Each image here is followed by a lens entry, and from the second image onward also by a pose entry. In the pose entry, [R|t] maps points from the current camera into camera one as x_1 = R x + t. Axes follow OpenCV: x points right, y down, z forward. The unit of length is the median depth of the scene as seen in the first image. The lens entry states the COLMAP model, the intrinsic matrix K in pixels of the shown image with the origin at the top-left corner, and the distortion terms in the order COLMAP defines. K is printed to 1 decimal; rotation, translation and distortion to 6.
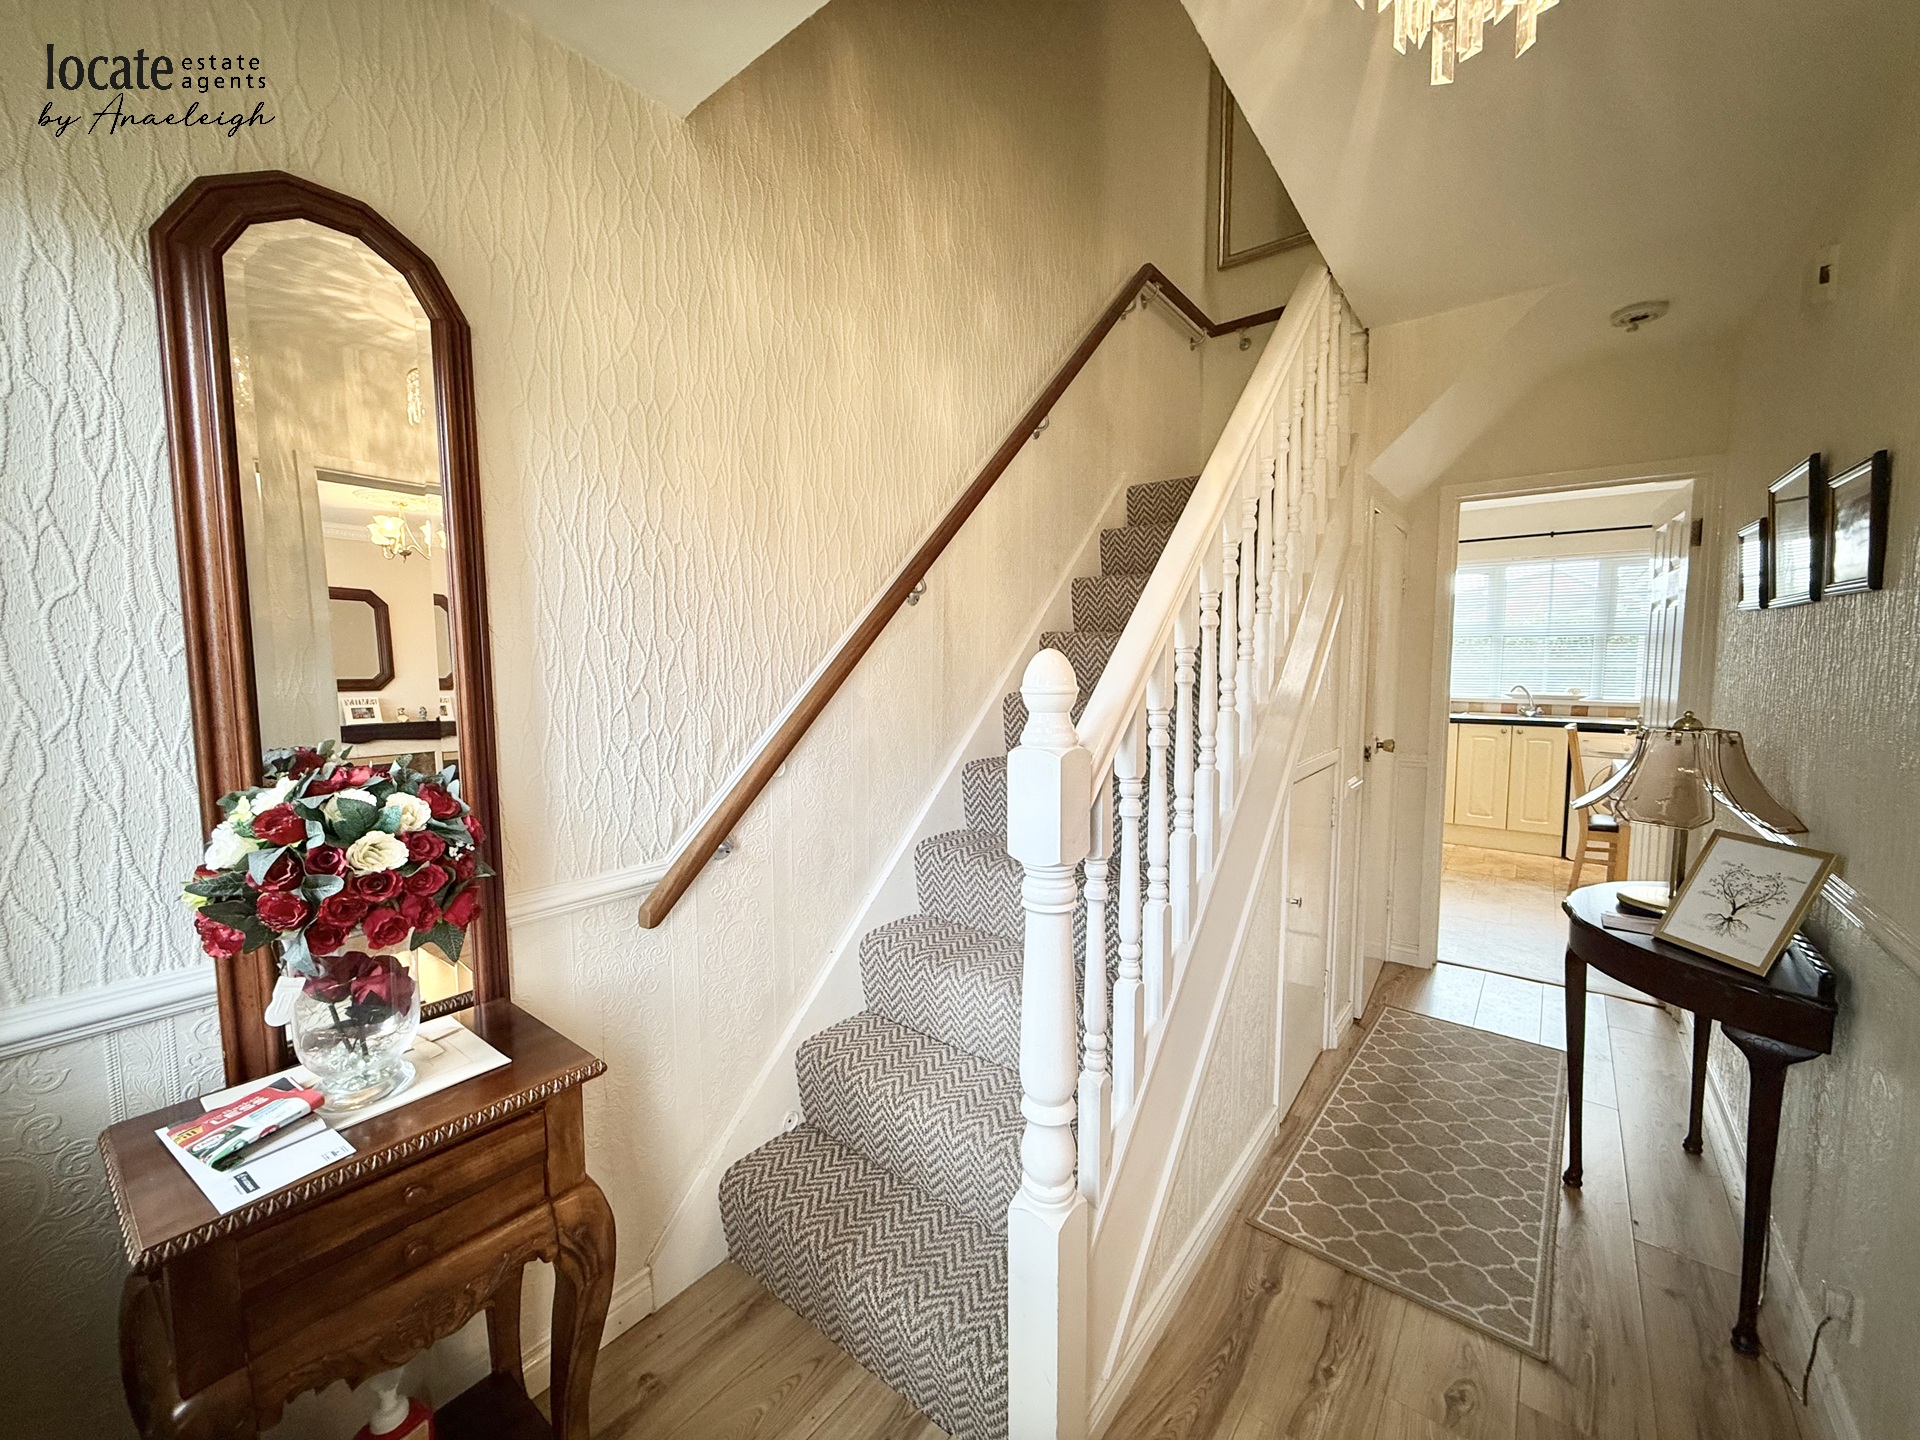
lens RADIAL K [[761.1, 0, 952.6], [0, 761.1, 721.7], [0, 0, 1]] dist [-0.000408, -0.000278]
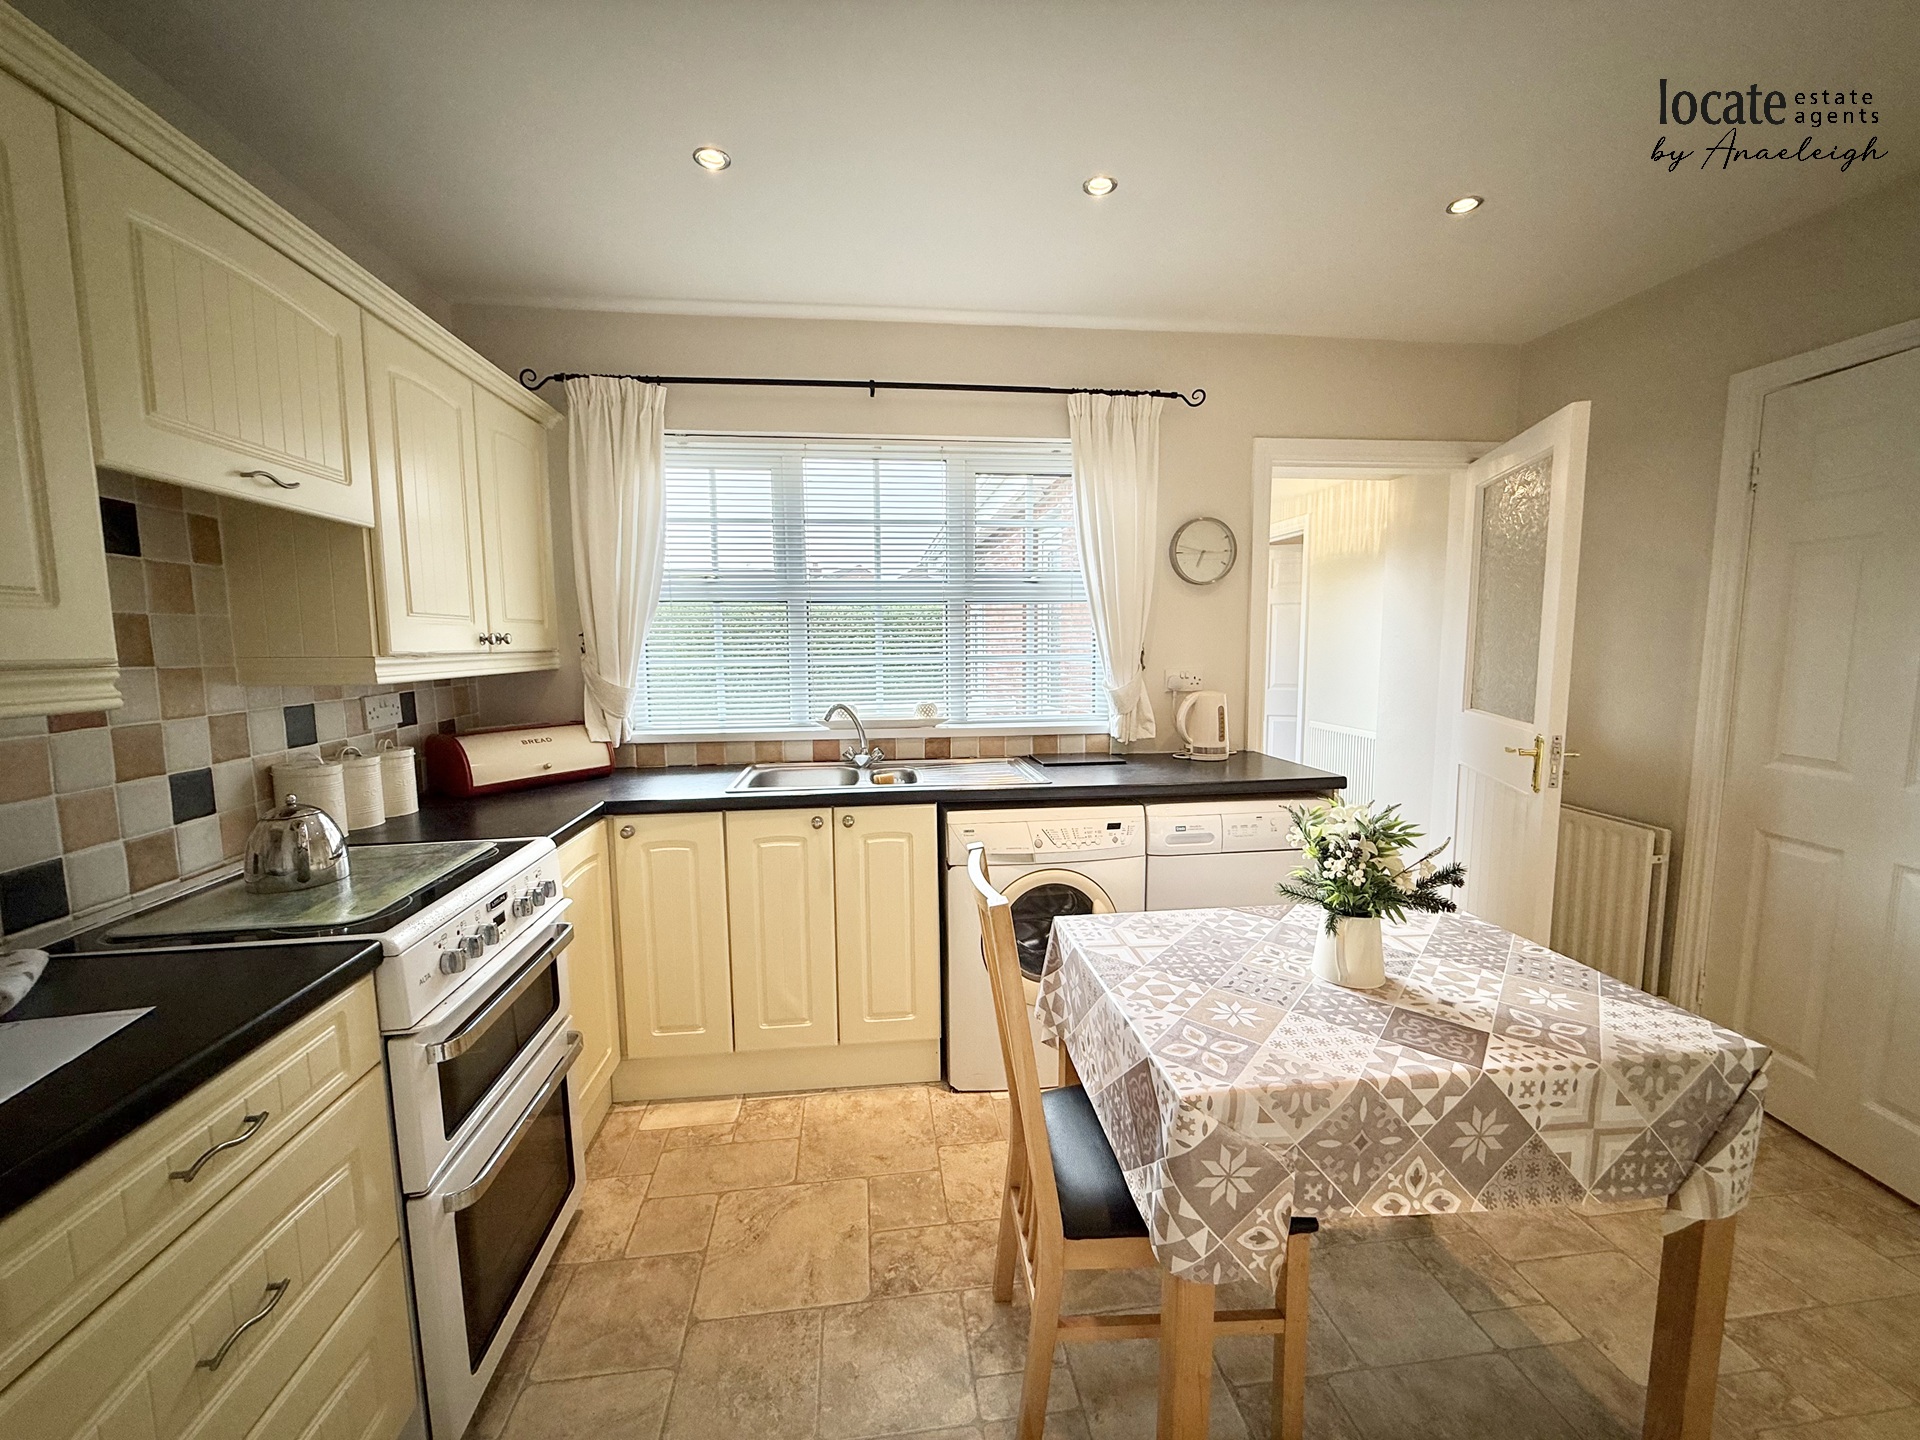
lens RADIAL K [[761.1, 0, 952.6], [0, 761.1, 721.7], [0, 0, 1]] dist [-0.000408, -0.000278]
pose [[0.706518, -0.078043, 0.703379, 0.472852], [0.067848, 0.996792, 0.042448, -0.053898], [-0.704435, 0.017733, 0.709547, 0.630860]]
